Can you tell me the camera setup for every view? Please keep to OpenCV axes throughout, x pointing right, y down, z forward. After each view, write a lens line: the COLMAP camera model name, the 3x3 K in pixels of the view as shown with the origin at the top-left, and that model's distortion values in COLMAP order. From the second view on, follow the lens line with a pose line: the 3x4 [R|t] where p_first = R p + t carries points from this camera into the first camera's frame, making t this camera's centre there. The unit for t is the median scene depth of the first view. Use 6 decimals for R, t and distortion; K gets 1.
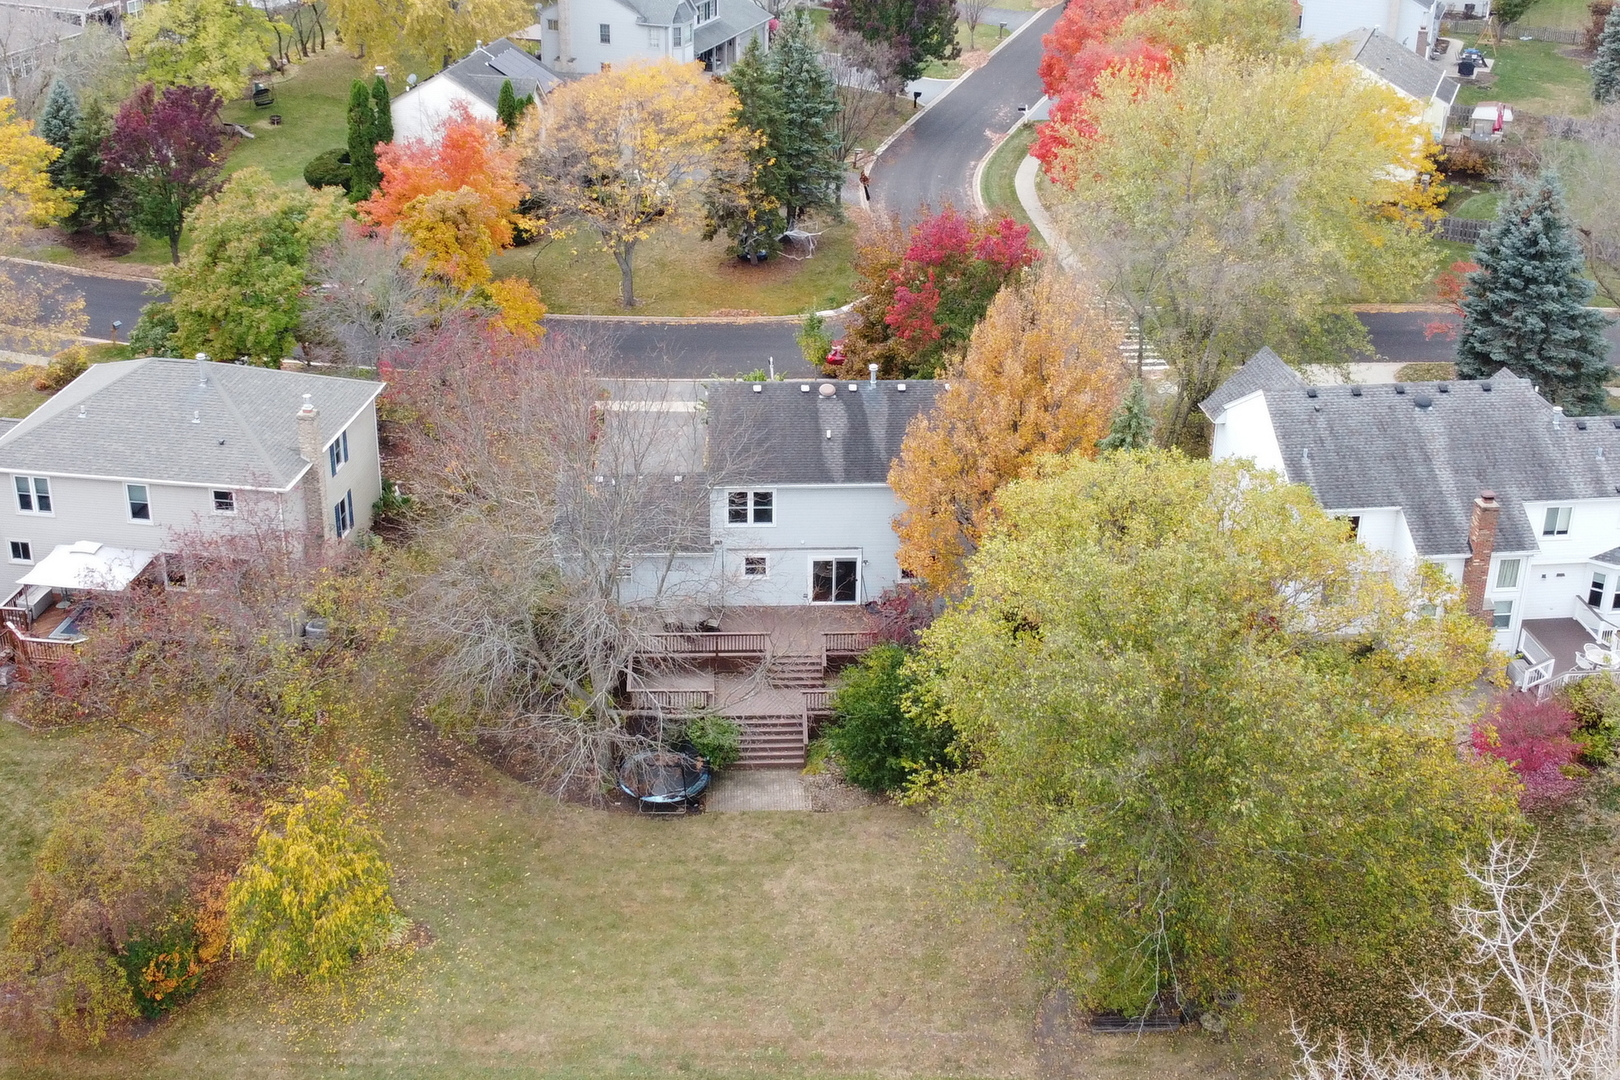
lens RADIAL K [[1744.3, 0, 810.0], [0, 1744.3, 540.0], [0, 0, 1]] dist [0.002417, 0.024952]
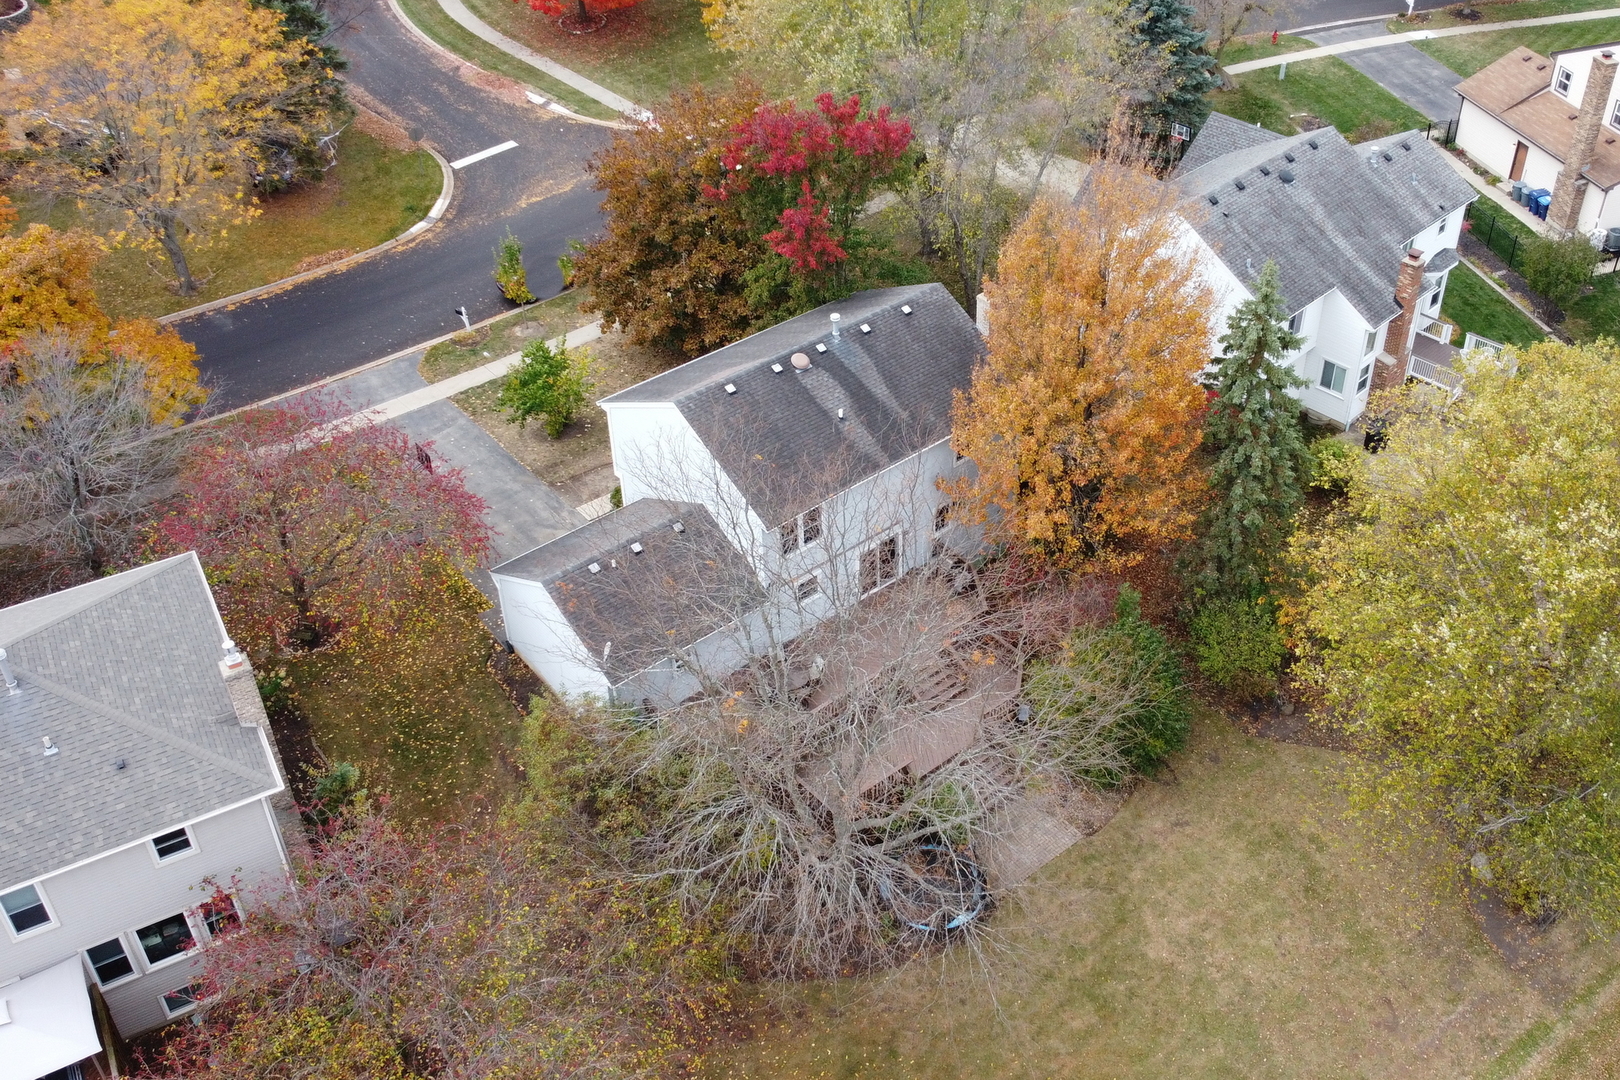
lens RADIAL K [[1744.3, 0, 810.0], [0, 1744.3, 540.0], [0, 0, 1]] dist [0.002417, 0.024952]
pose [[0.825654, -0.370591, 0.425391, -0.379942], [0.292269, 0.925900, 0.239349, -0.208843], [-0.482570, -0.073290, 0.872786, 0.266319]]
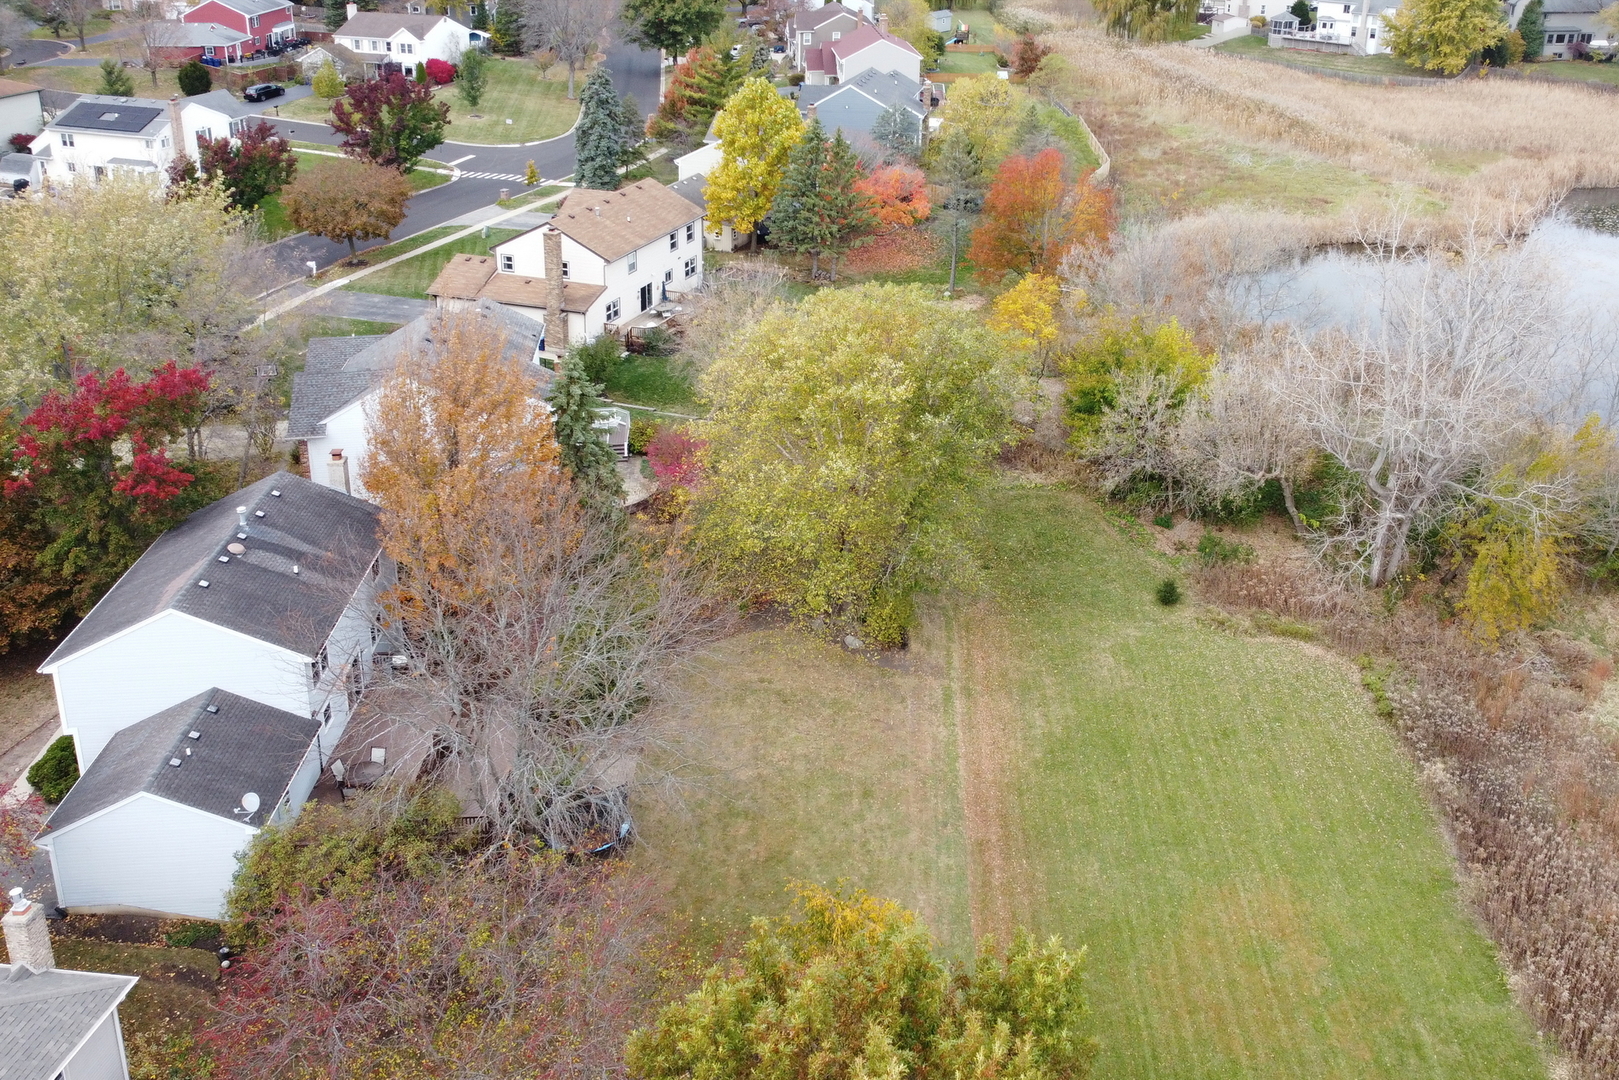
lens RADIAL K [[1743.2, 0, 809.5], [0, 1743.2, 540.0], [0, 0, 1]] dist [0.002417, 0.024952]
pose [[0.065778, -0.435226, 0.897915, -0.892676], [0.450743, 0.815782, 0.362396, -0.312462], [-0.890227, 0.380891, 0.249835, 0.465738]]
